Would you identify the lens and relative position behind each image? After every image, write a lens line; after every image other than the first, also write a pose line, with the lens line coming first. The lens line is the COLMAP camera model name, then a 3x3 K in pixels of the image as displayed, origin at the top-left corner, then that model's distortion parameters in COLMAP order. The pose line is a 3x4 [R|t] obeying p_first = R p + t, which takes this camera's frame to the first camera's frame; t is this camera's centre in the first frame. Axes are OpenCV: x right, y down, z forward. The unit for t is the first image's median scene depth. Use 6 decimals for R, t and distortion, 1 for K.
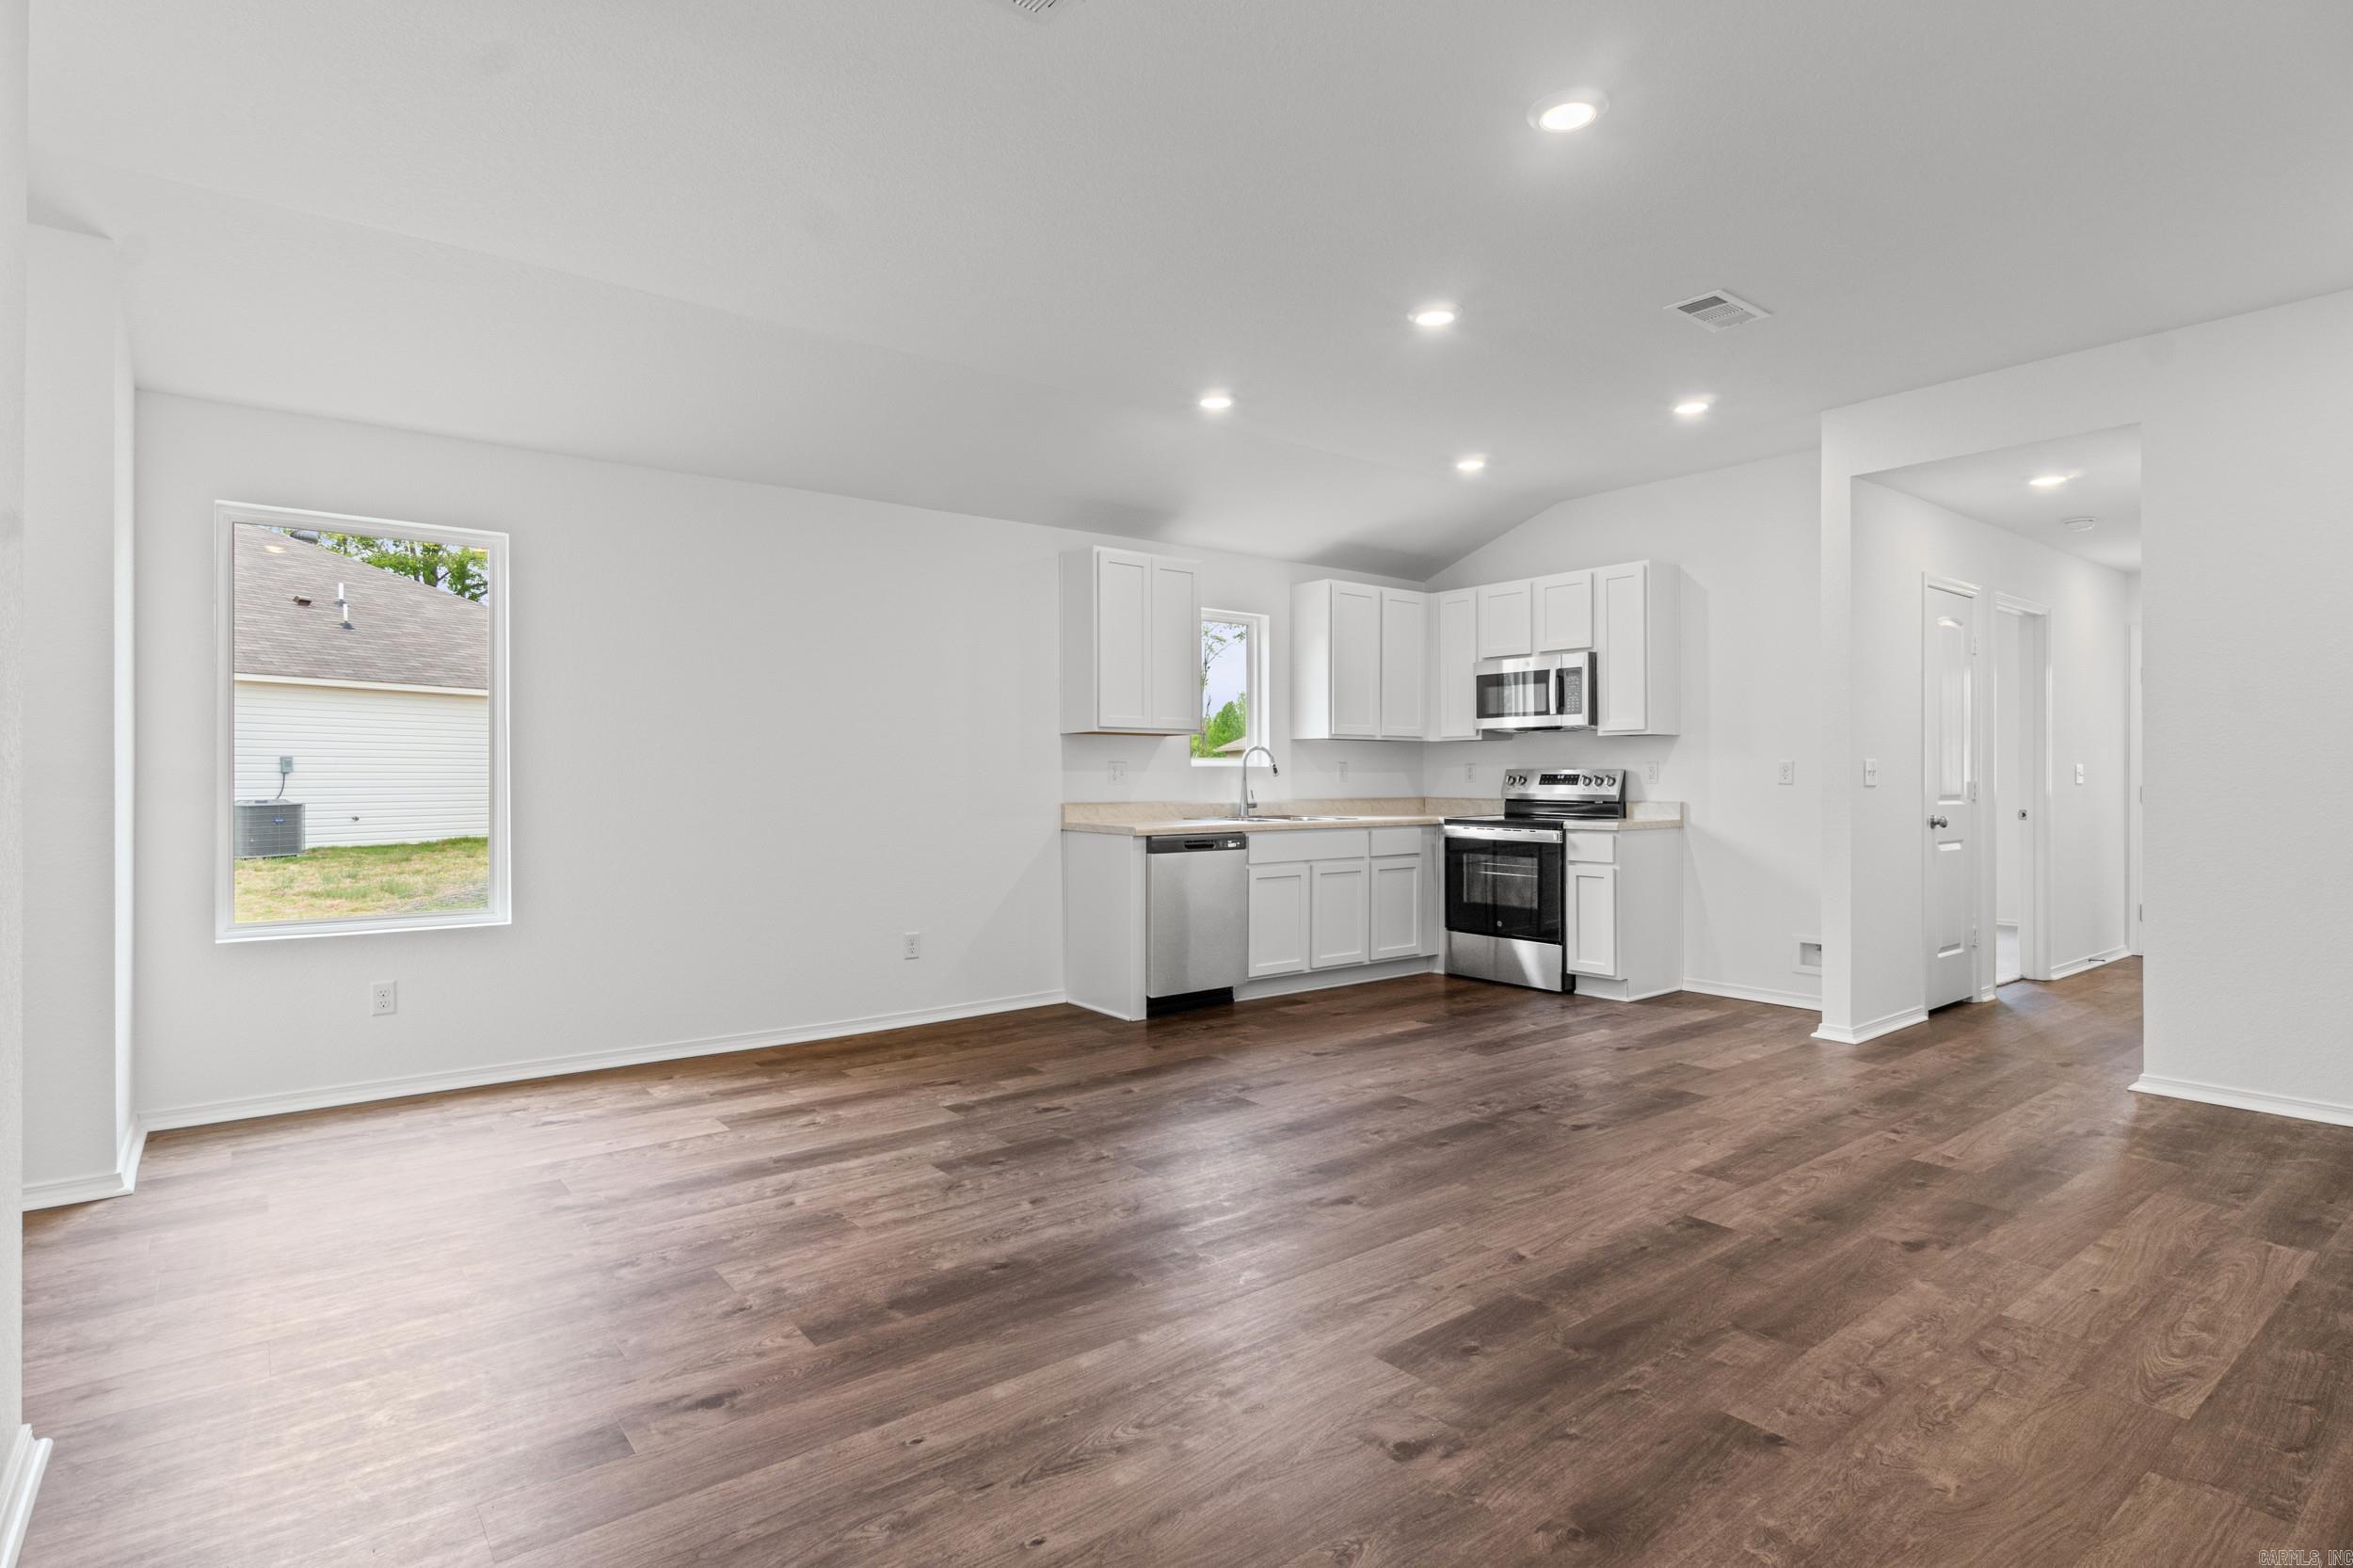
lens RADIAL K [[1192.3, 0, 1143.4], [0, 1192.3, 775.8], [0, 0, 1]] dist [-0.008585, 0.002582]
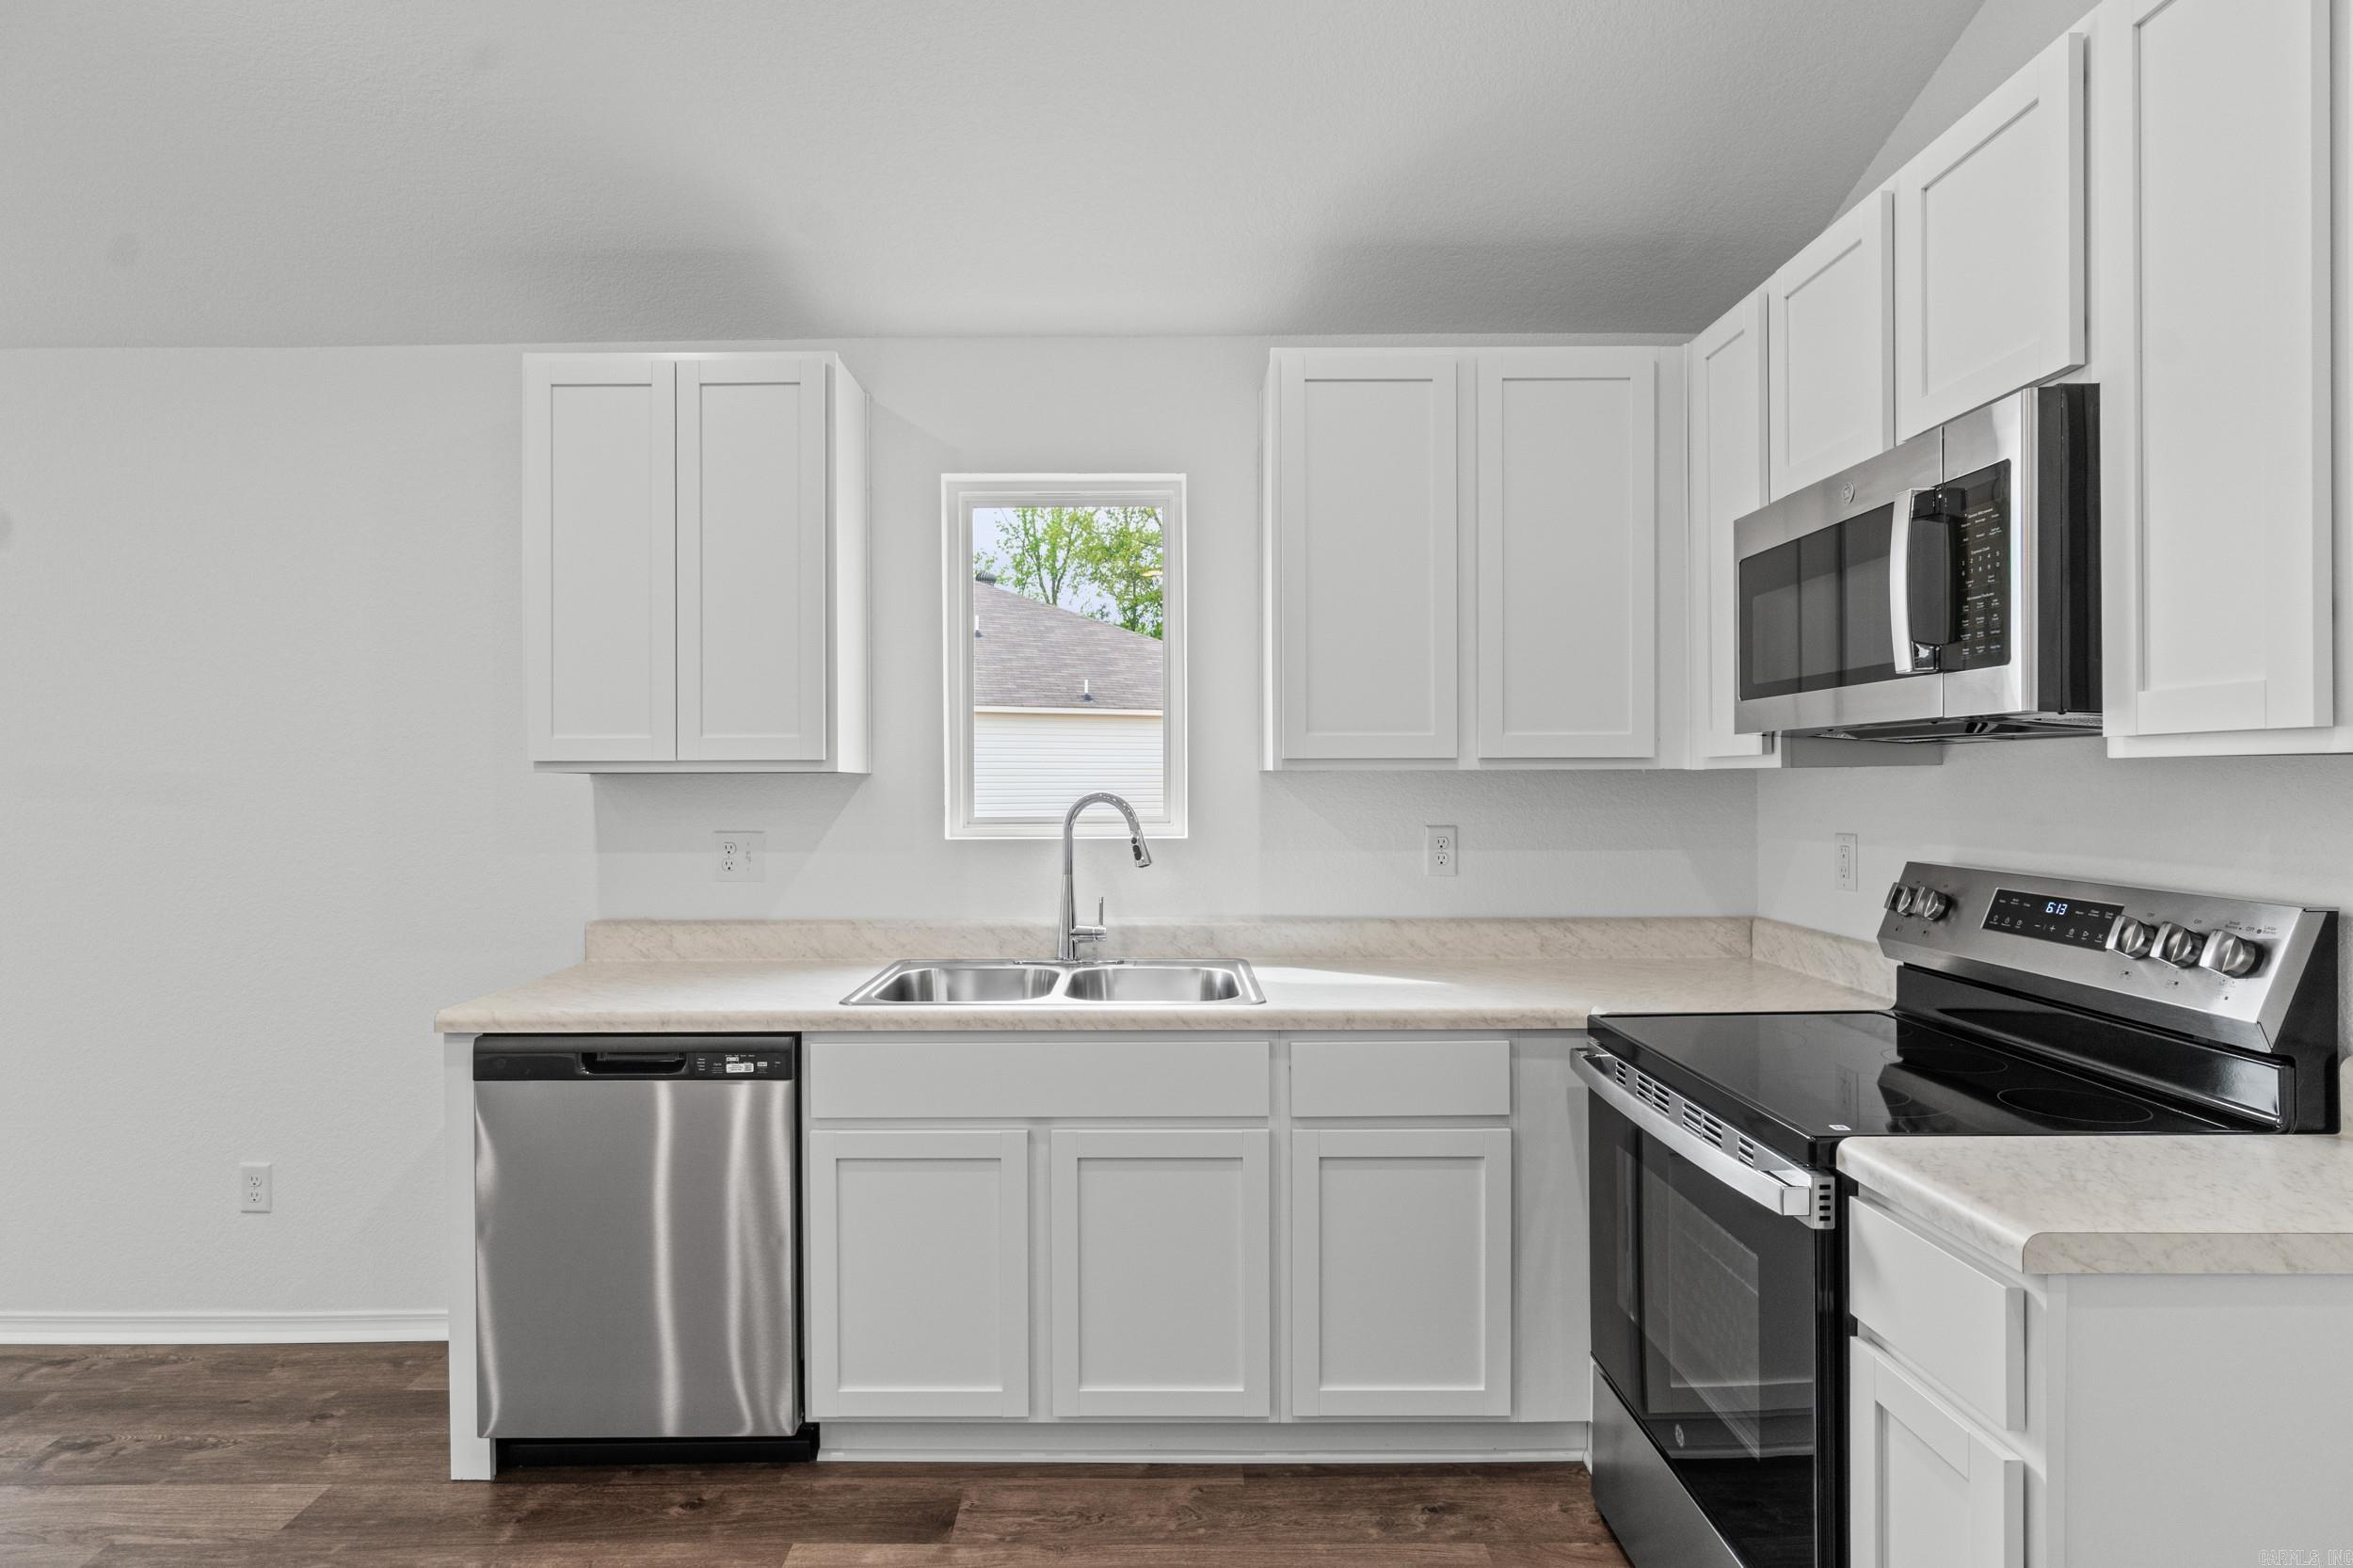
lens RADIAL K [[1192.3, 0, 1150.6], [0, 1192.3, 785.2], [0, 0, 1]] dist [-0.008585, 0.002582]
pose [[0.792865, -0.000290, -0.609397, 0.470337], [0.003401, 0.999986, 0.003949, -0.037710], [0.609387, -0.005204, 0.792856, 0.895961]]
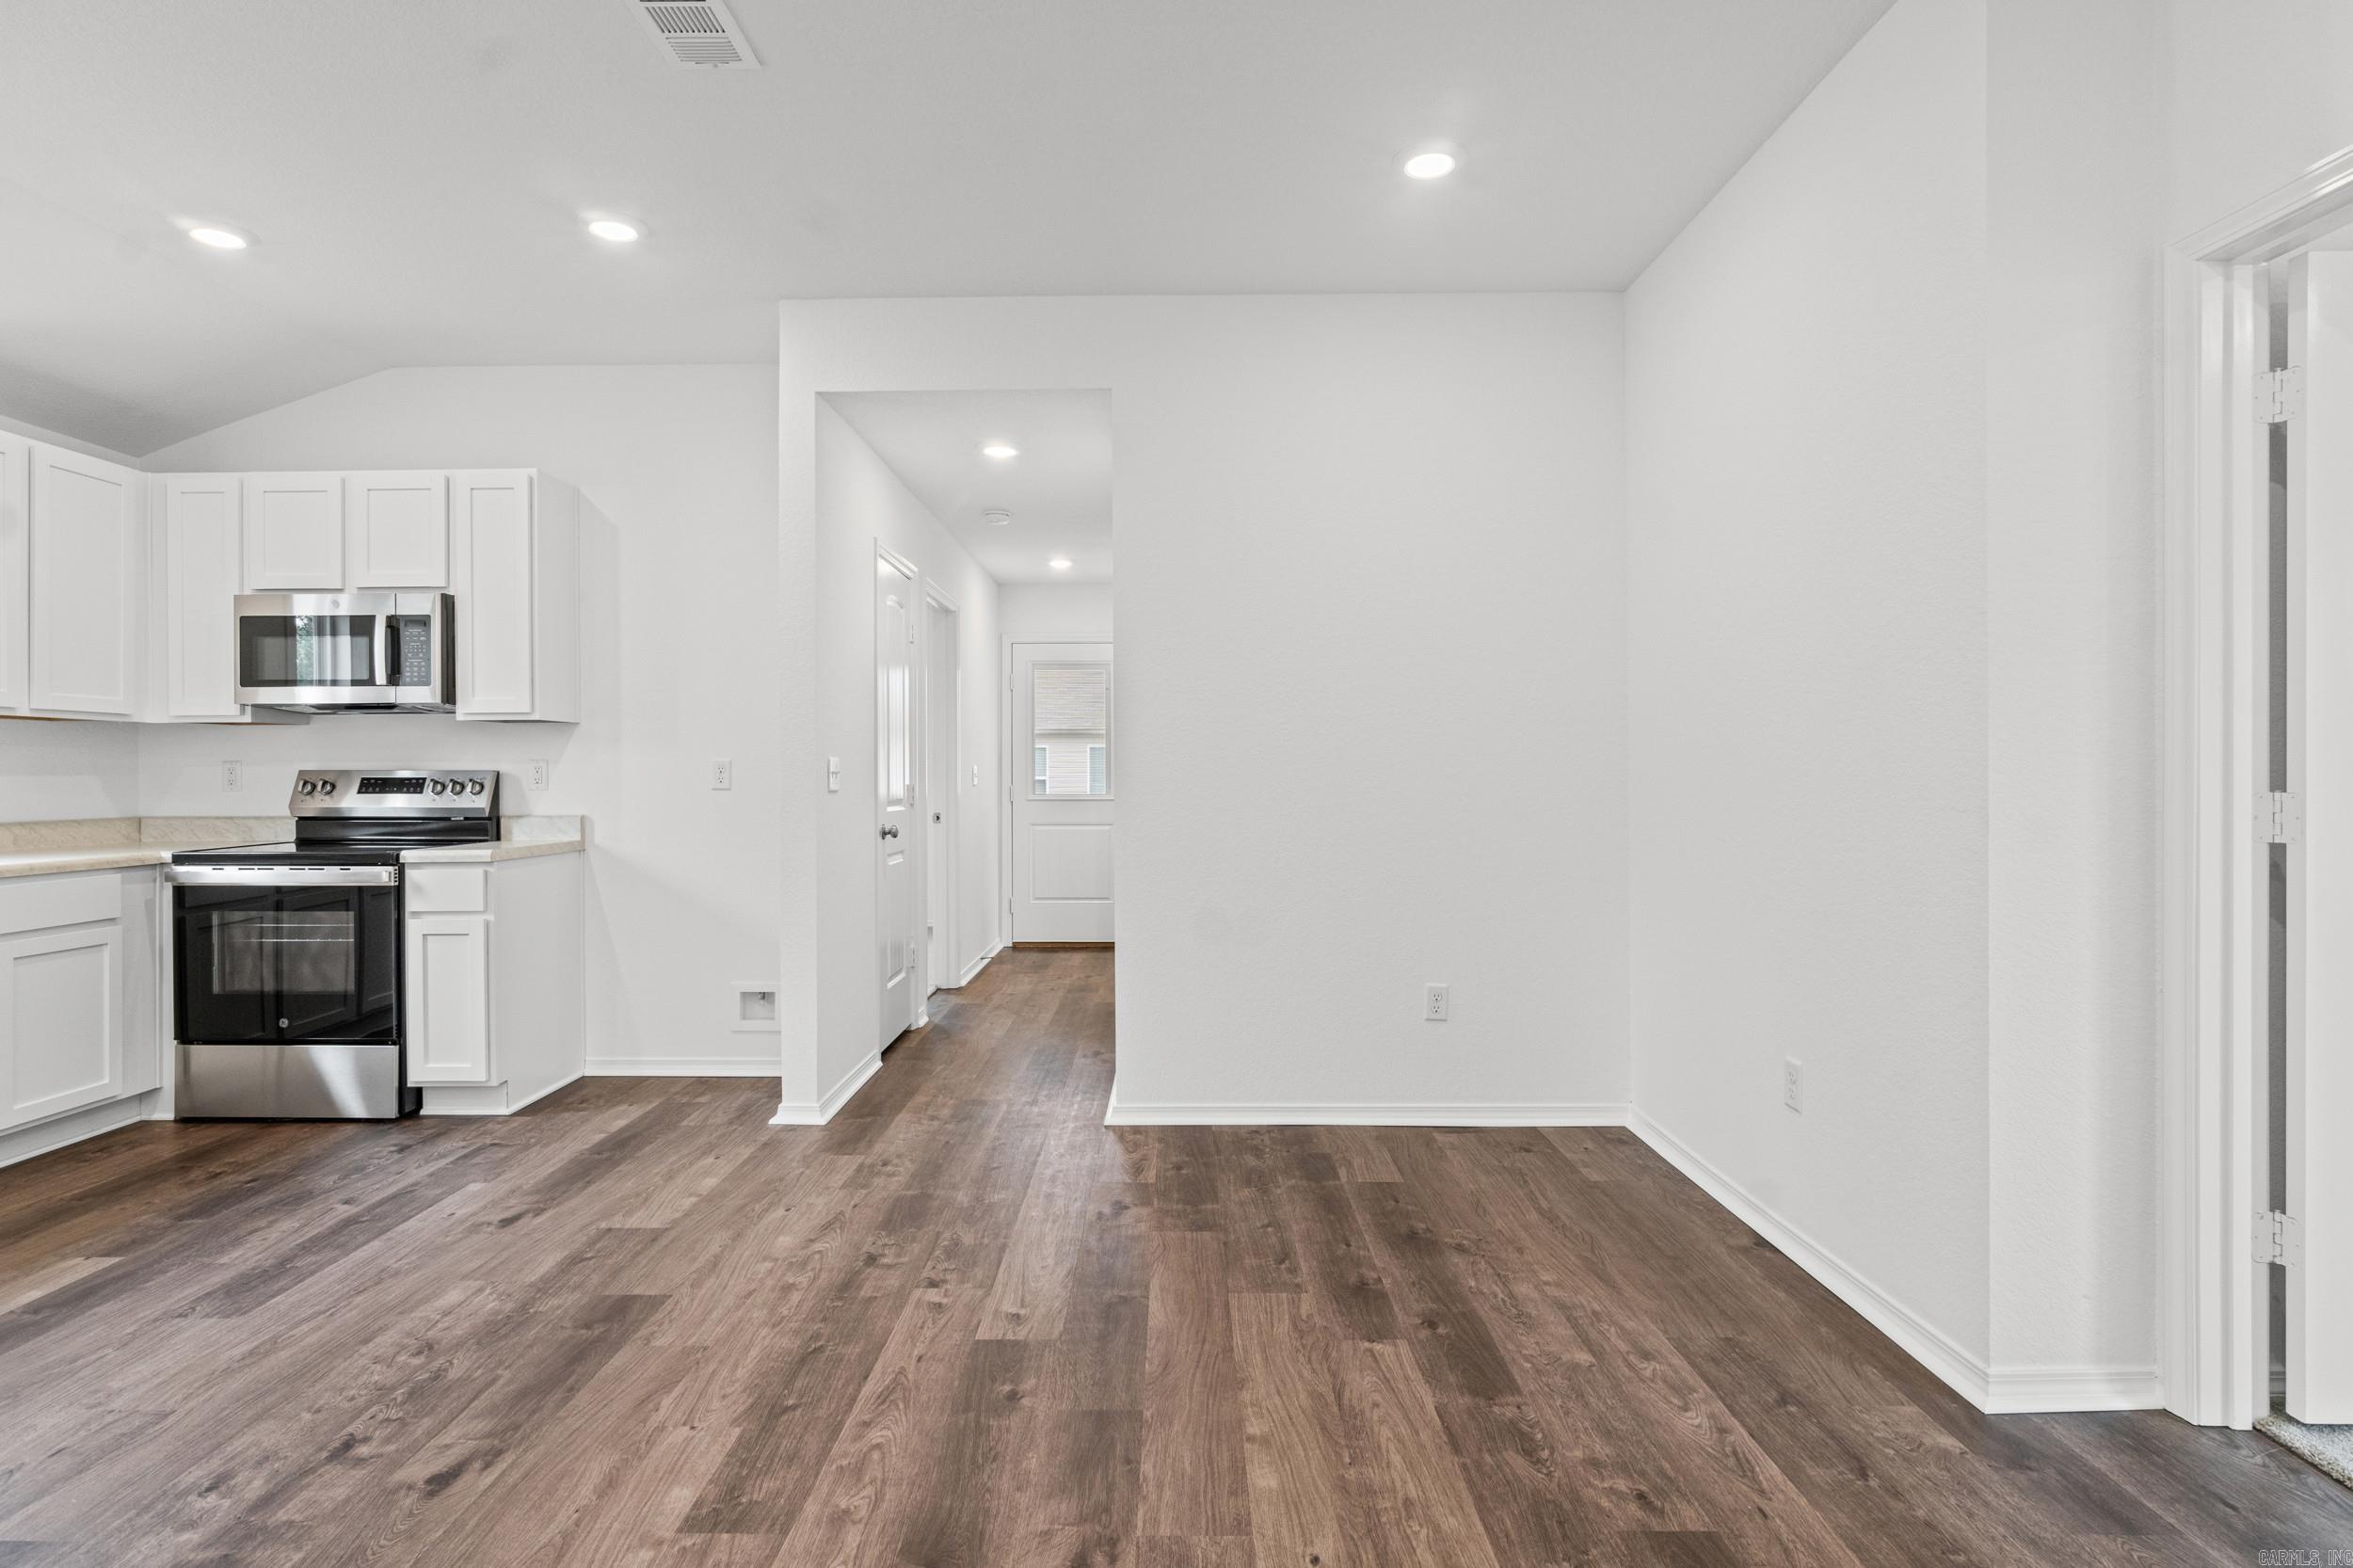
lens RADIAL K [[1192.3, 0, 1168.9], [0, 1192.3, 781.5], [0, 0, 1]] dist [-0.008585, 0.002582]
pose [[0.610818, -0.005316, 0.791753, 0.120621], [0.003348, 0.999986, 0.004131, -0.000613], [-0.791764, 0.000127, 0.610827, 0.342833]]
